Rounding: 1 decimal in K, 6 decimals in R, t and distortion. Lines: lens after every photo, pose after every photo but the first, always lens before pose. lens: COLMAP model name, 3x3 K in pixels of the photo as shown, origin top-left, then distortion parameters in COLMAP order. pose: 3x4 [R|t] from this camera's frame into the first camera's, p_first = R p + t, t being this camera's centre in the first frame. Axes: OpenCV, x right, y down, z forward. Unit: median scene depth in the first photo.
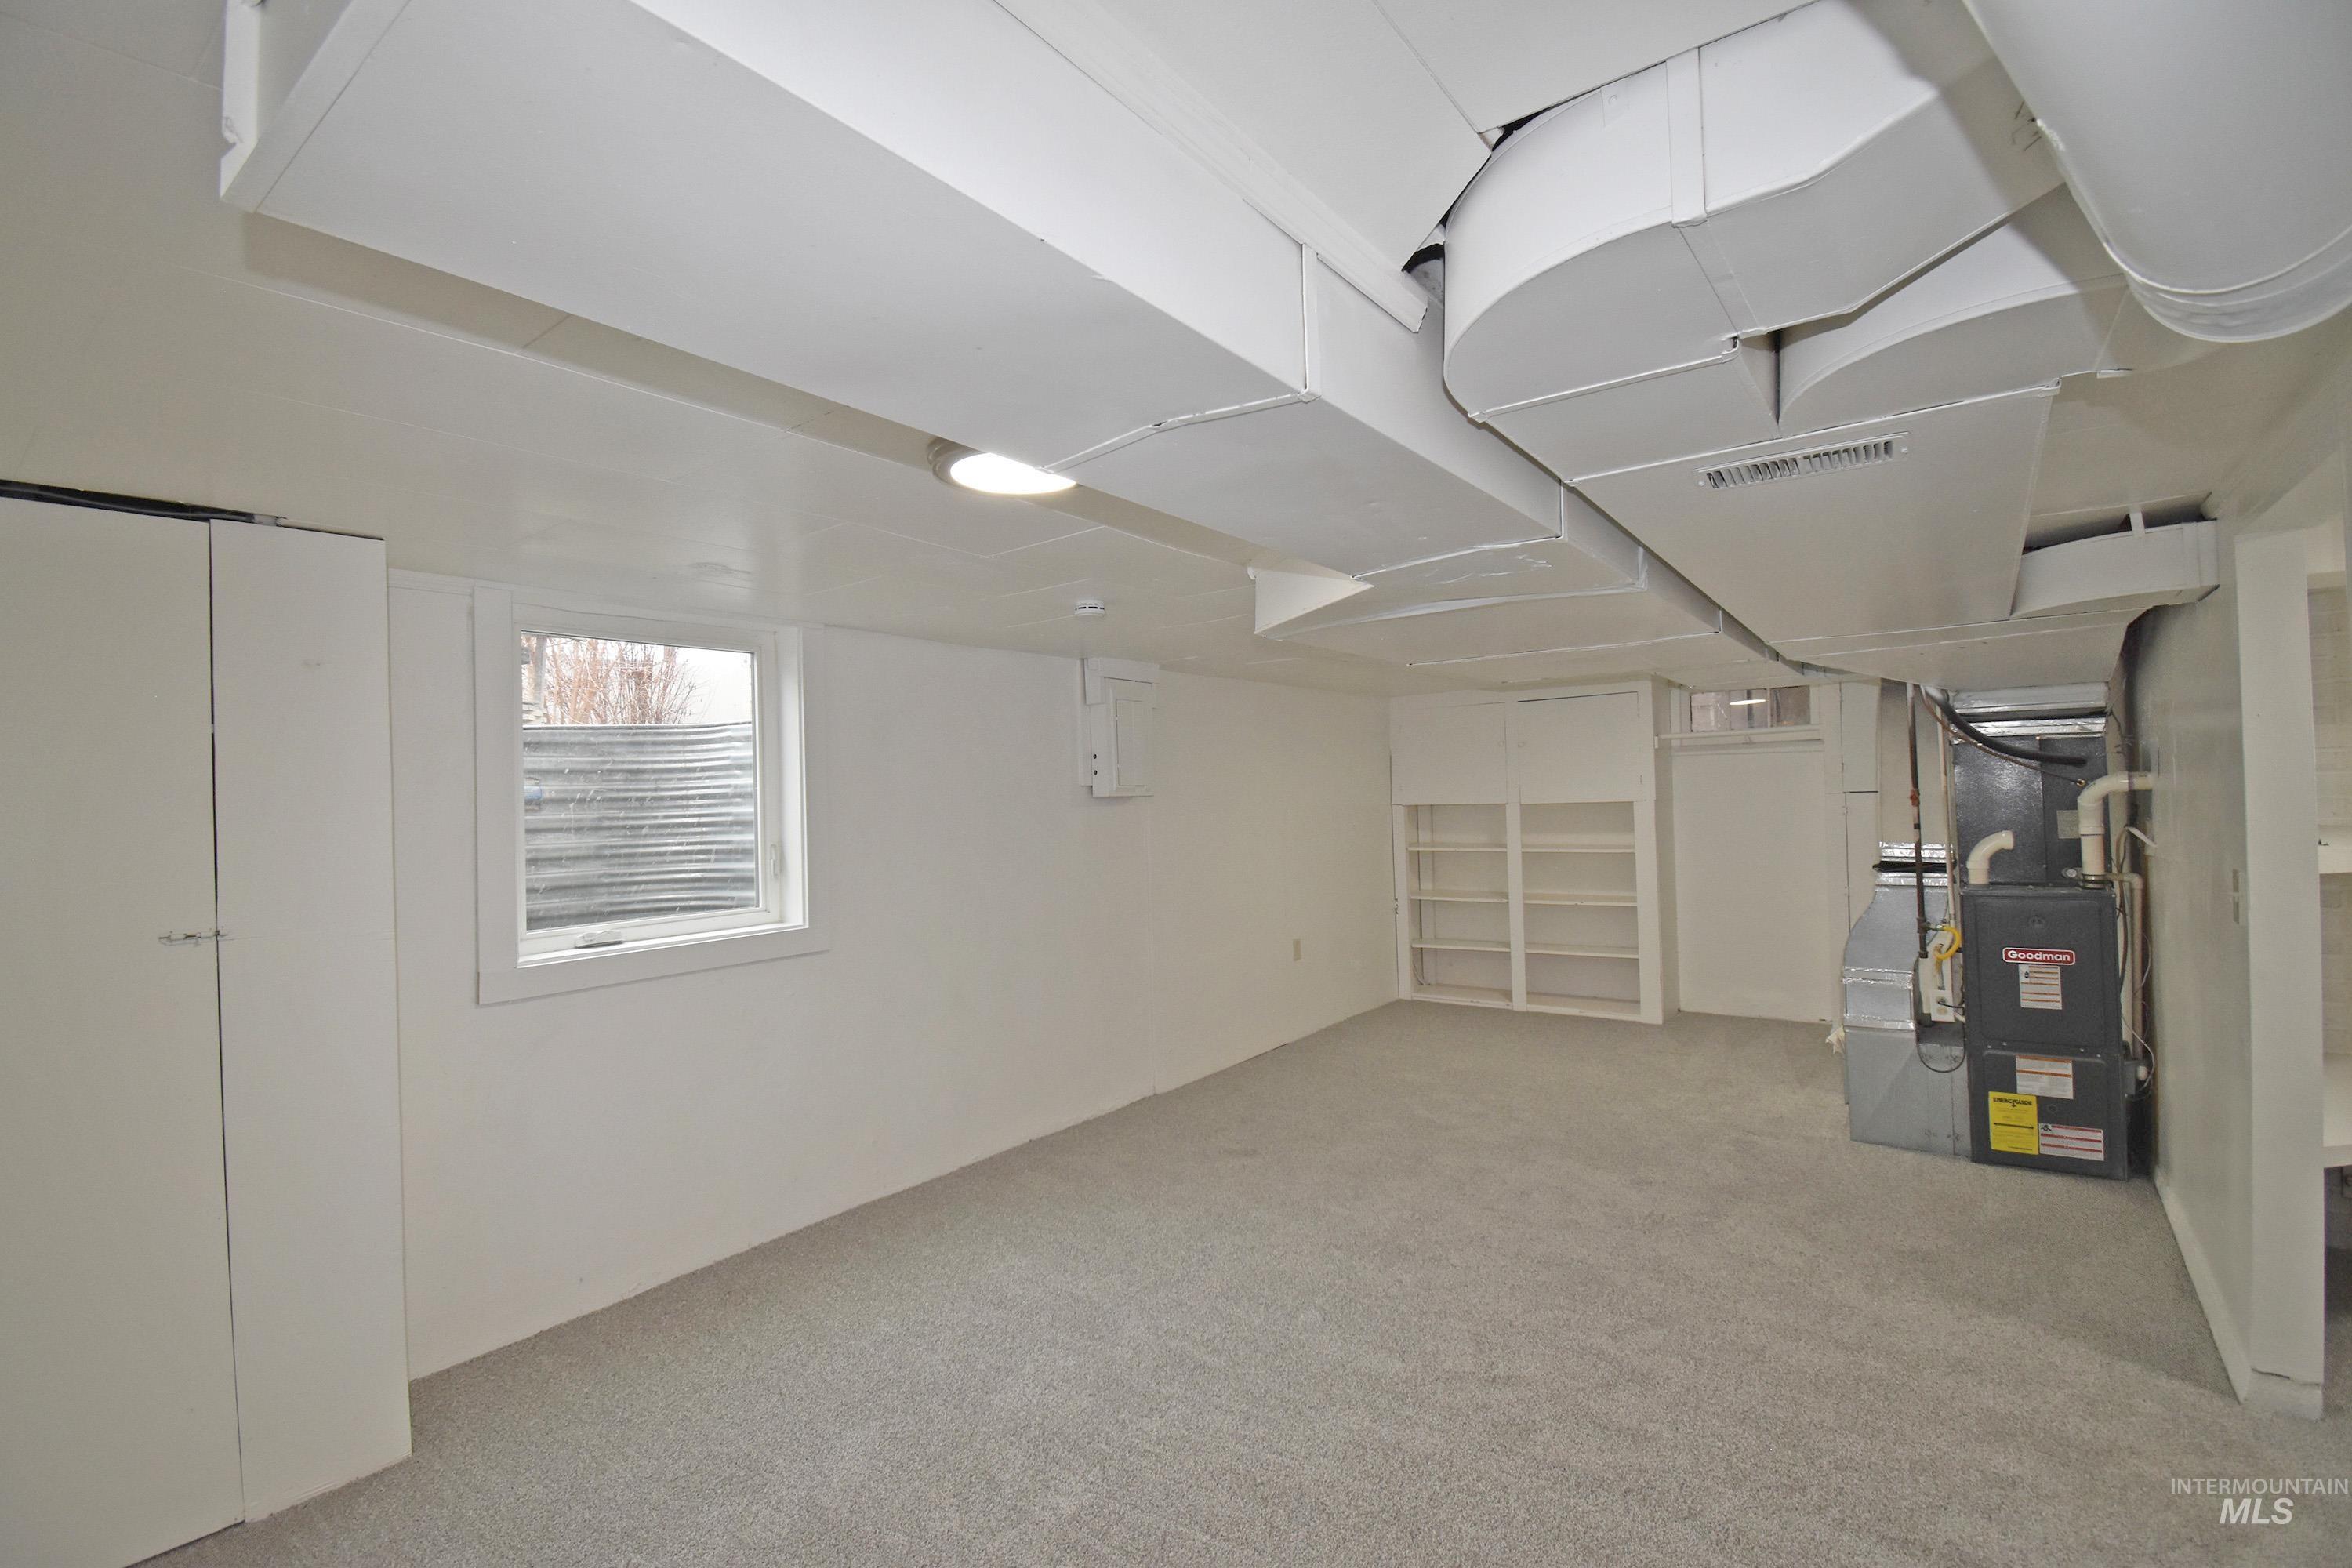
lens RADIAL K [[1044.3, 0, 1172.4], [0, 1044.3, 778.4], [0, 0, 1]] dist [0.023166, -0.029234]
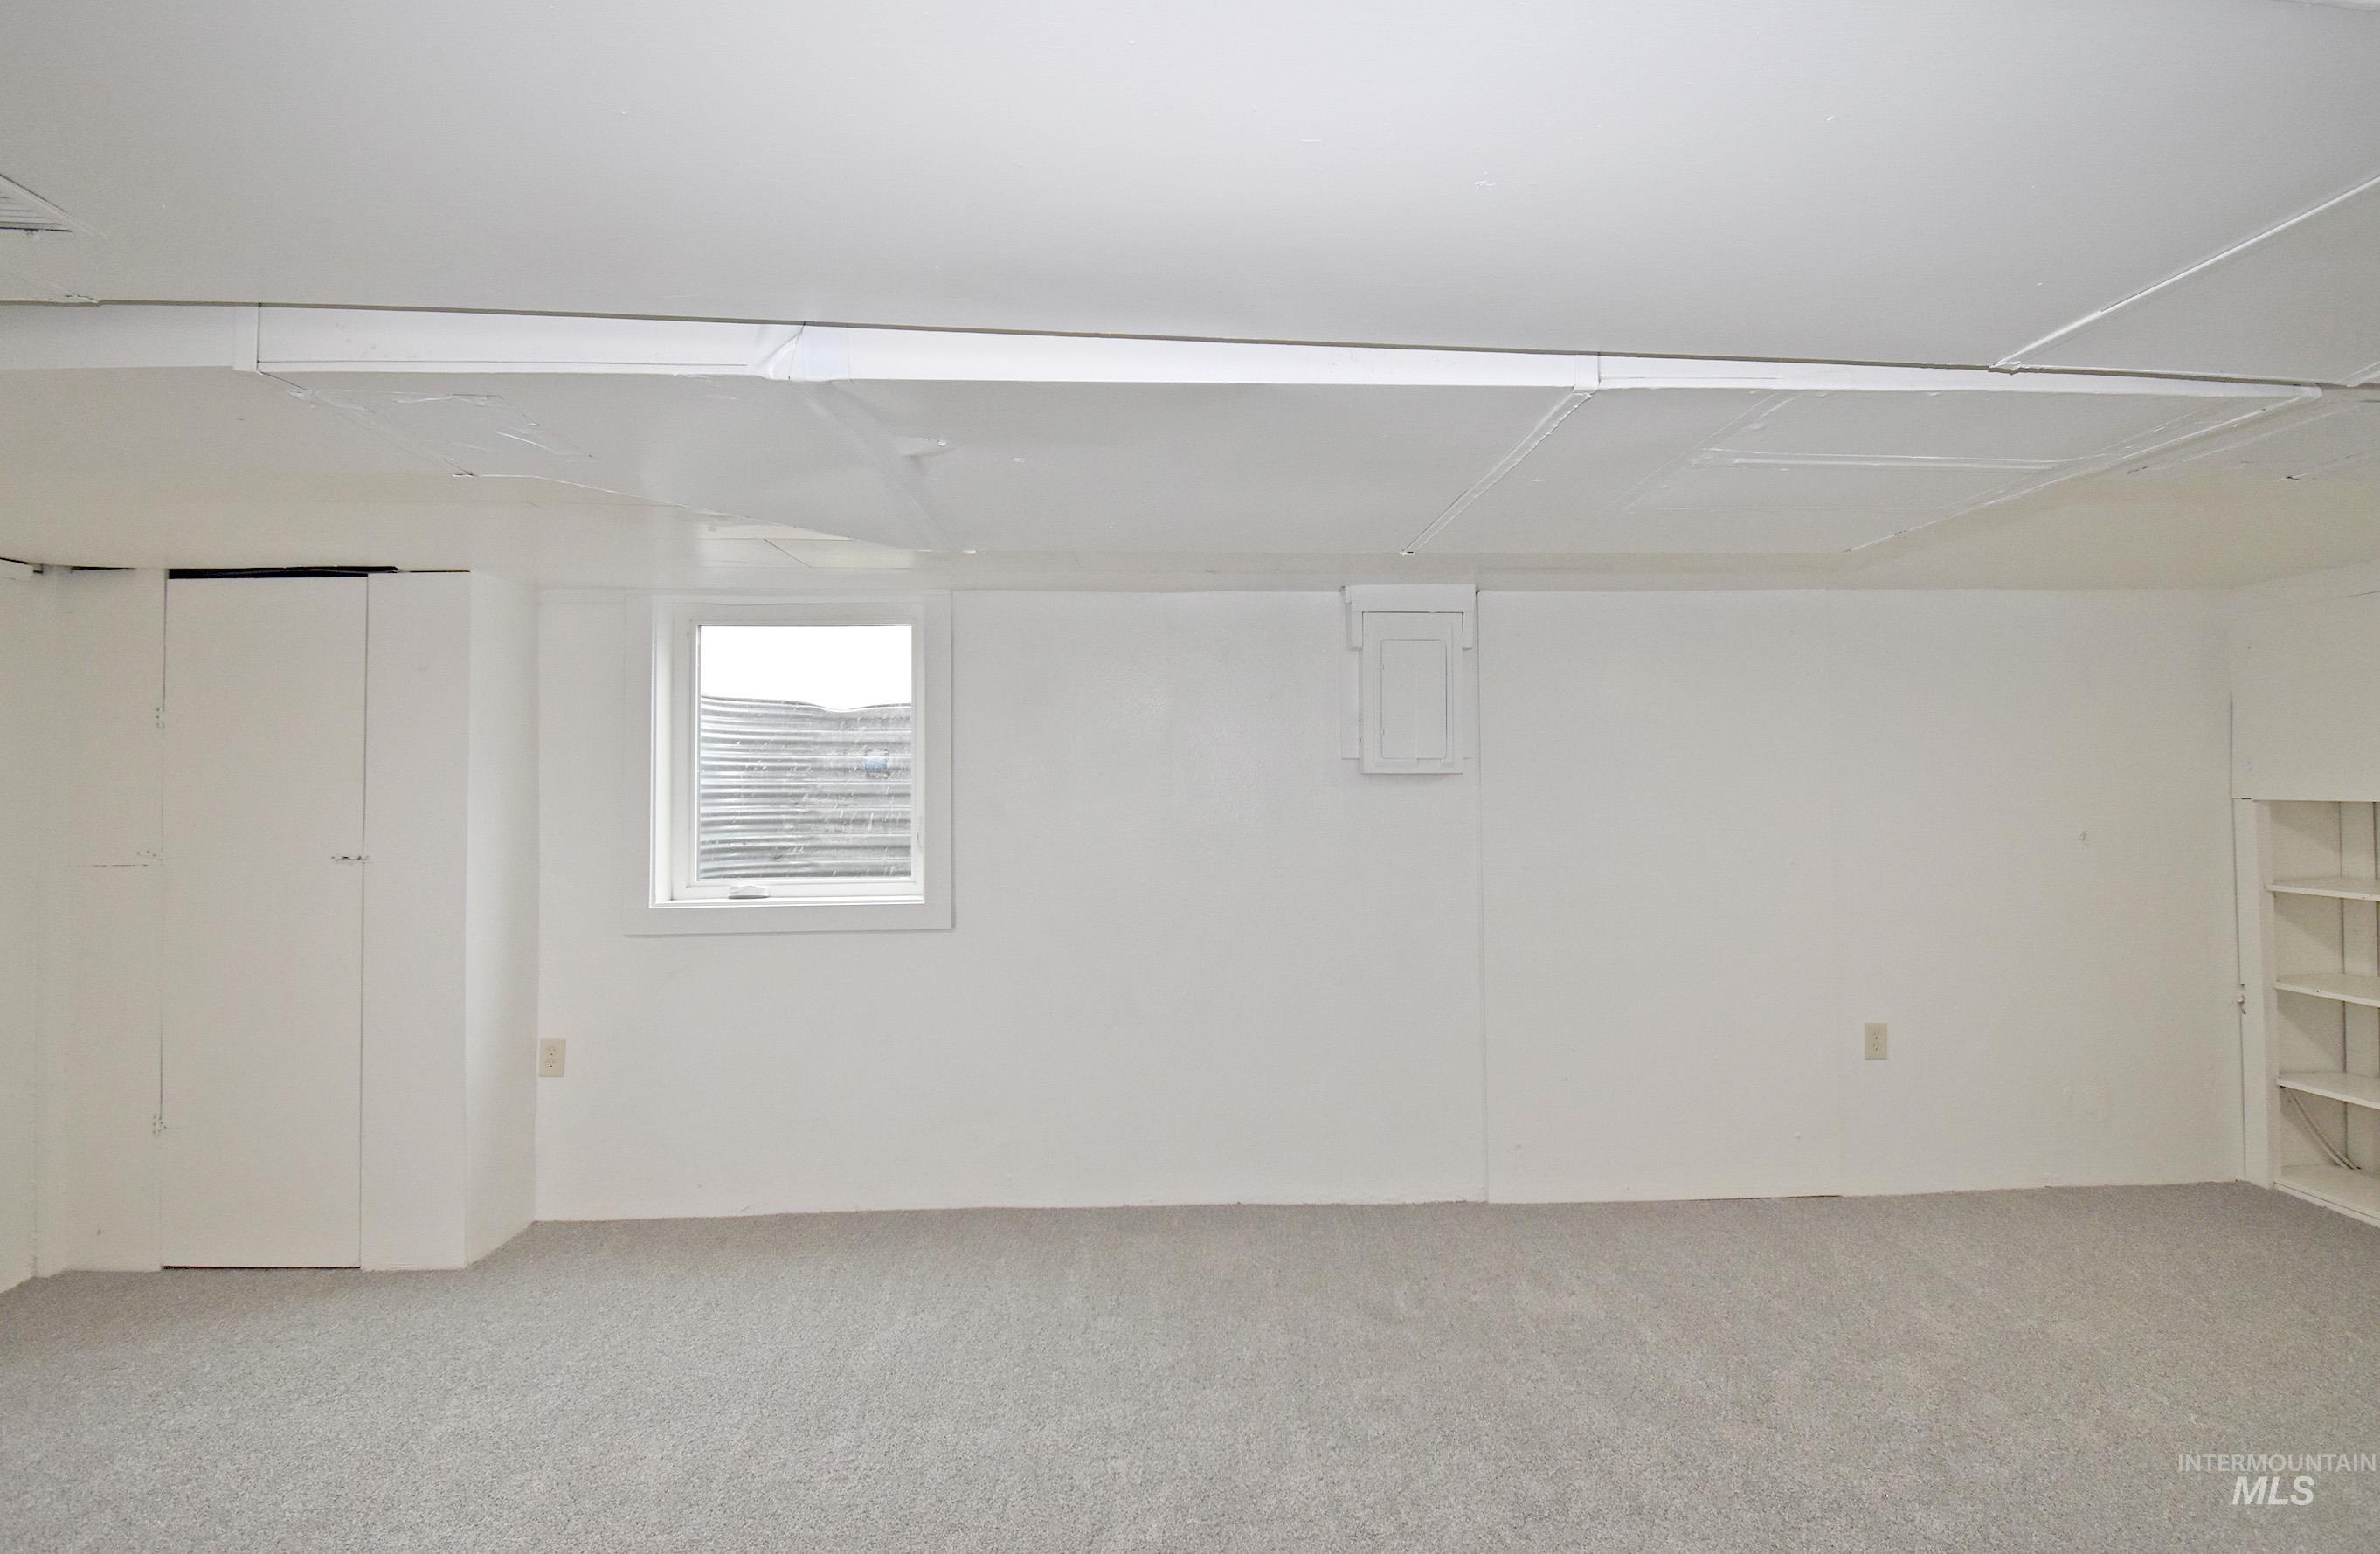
lens RADIAL K [[1166.2, 0, 1190.5], [0, 1166.2, 746.0], [0, 0, 1]] dist [0.001173, -0.000267]
pose [[0.639024, -0.002672, -0.769182, 0.649172], [0.003014, 0.999995, -0.000970, -0.001681], [0.769181, -0.001698, 0.639029, 0.505562]]
